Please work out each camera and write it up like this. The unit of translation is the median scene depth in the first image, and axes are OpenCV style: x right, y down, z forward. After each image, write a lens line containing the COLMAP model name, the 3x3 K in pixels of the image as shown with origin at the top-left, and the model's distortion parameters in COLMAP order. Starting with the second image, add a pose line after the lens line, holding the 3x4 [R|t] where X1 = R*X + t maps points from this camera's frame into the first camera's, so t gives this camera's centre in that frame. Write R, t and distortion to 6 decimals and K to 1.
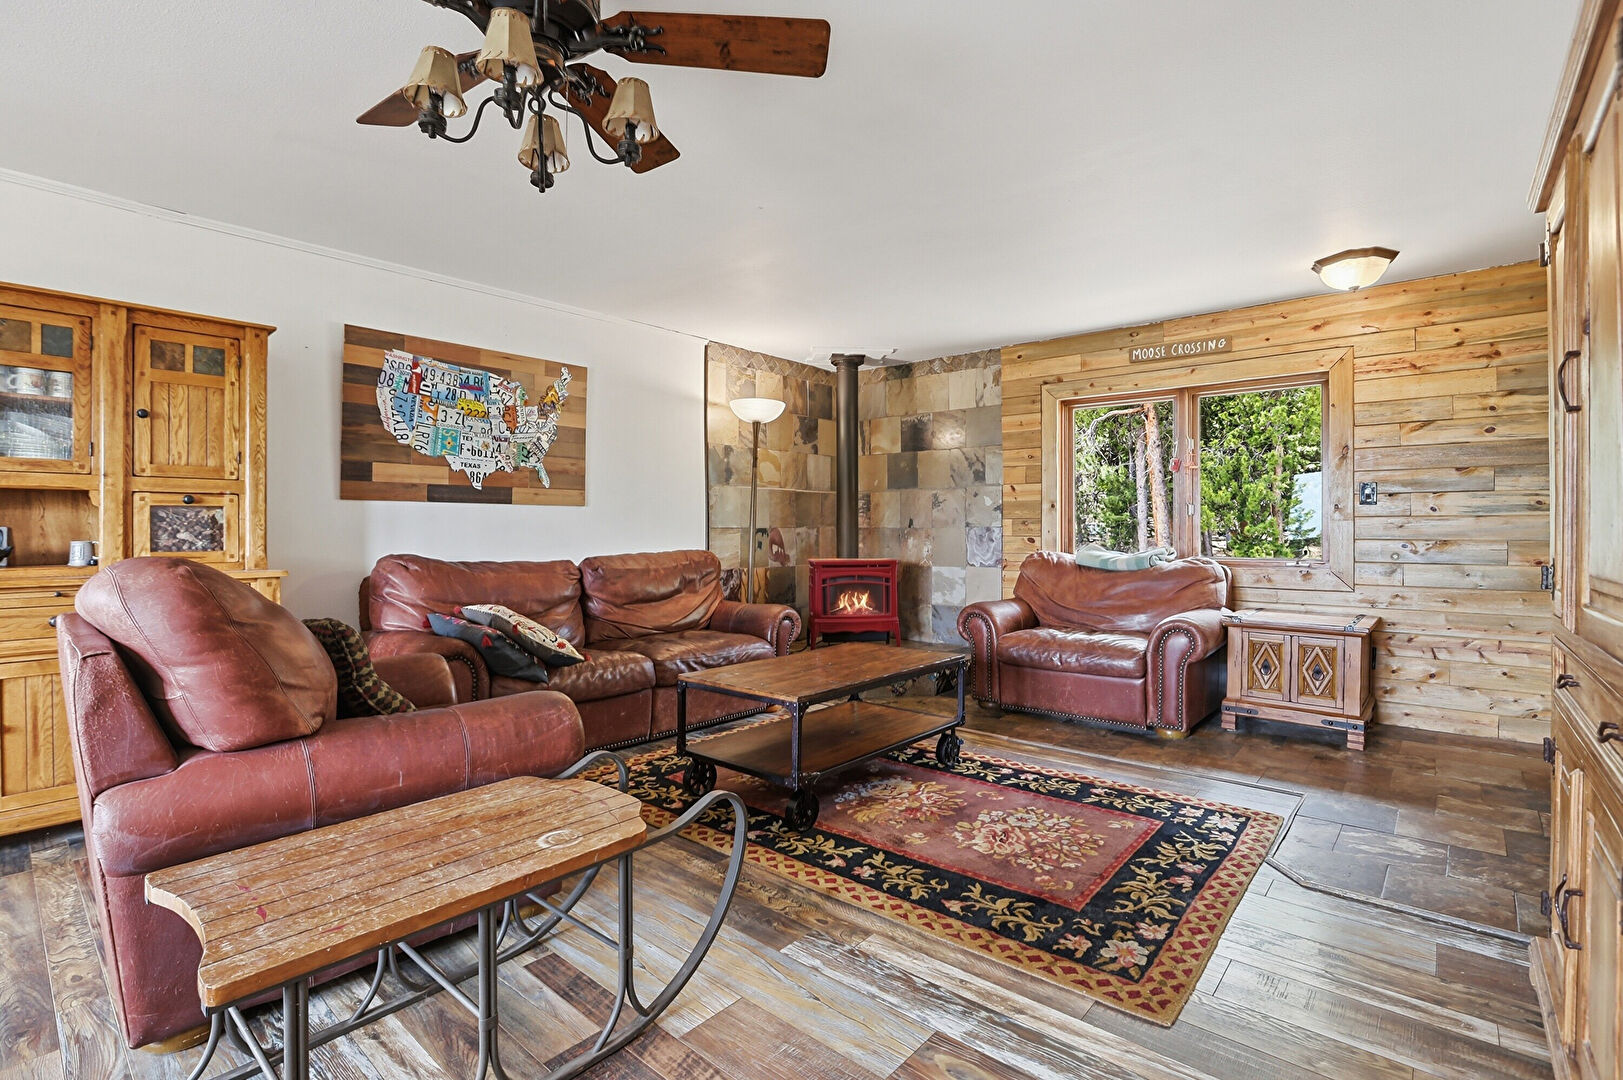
lens RADIAL K [[749.4, 0, 806.1], [0, 749.4, 529.2], [0, 0, 1]] dist [-0.017467, 0.001410]
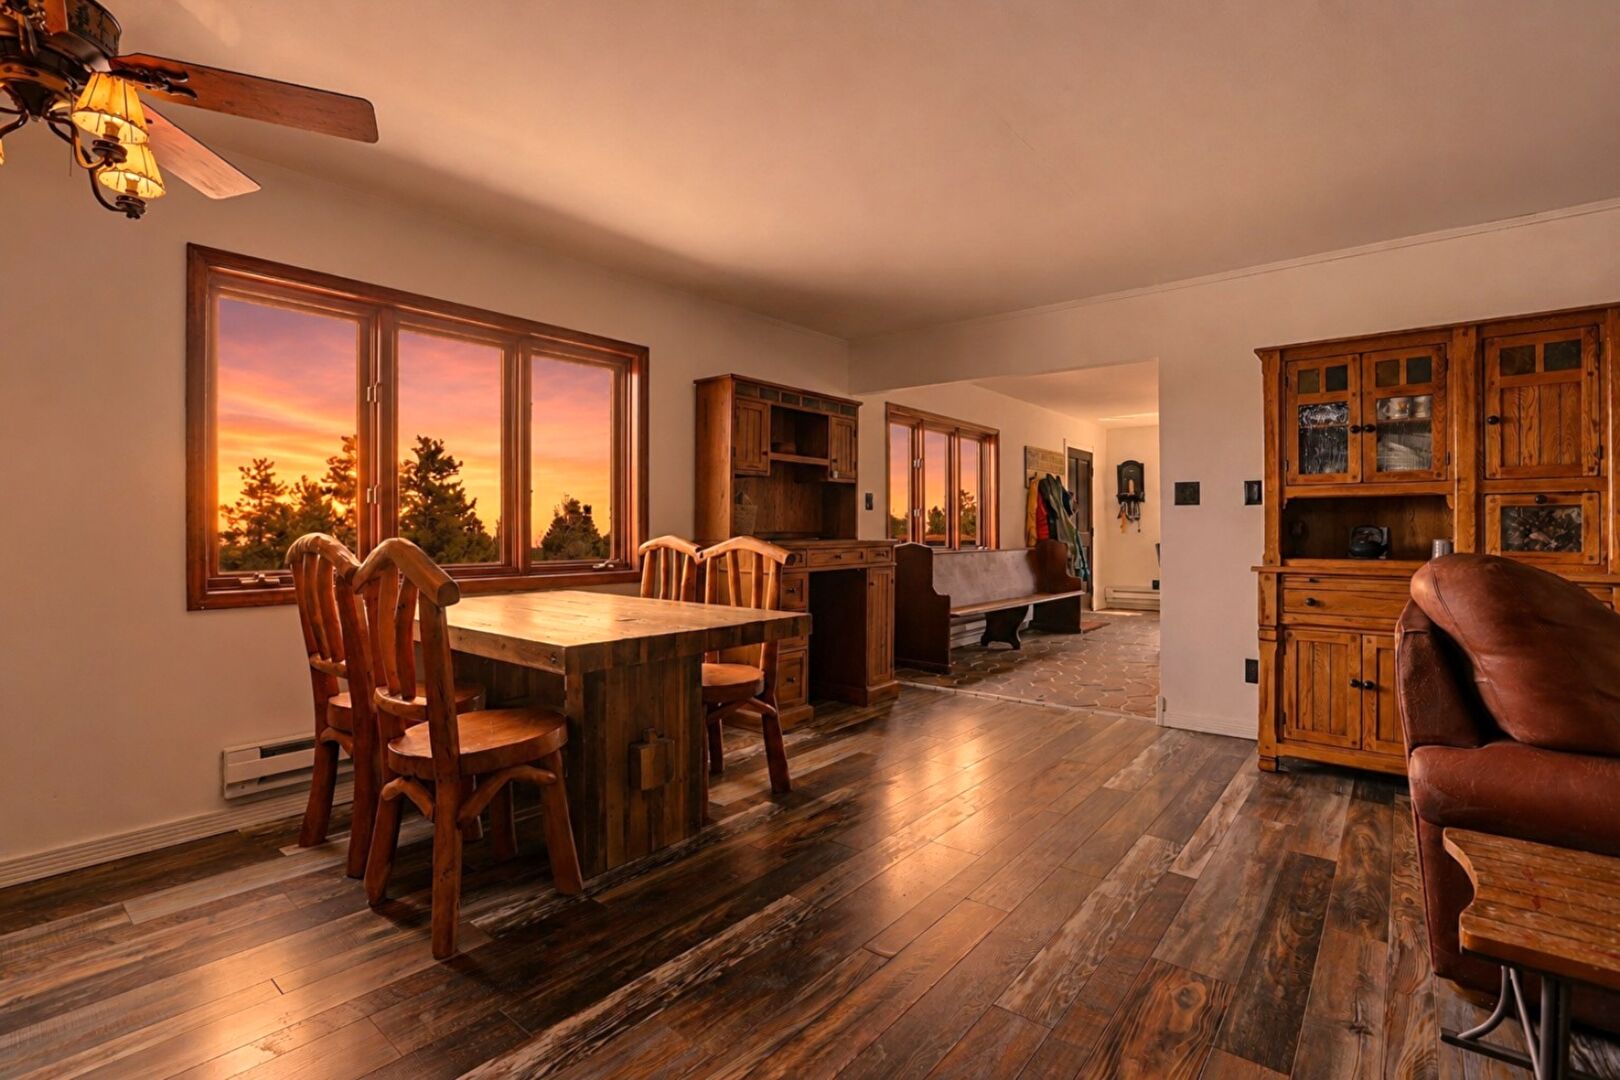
lens RADIAL K [[748.1, 0, 806.4], [0, 748.1, 531.6], [0, 0, 1]] dist [-0.017467, 0.001410]
pose [[0.037797, 0.003068, -0.999281, 0.128657], [-0.001509, 0.999994, 0.003013, 0.001905], [0.999284, 0.001394, 0.037801, -0.027021]]
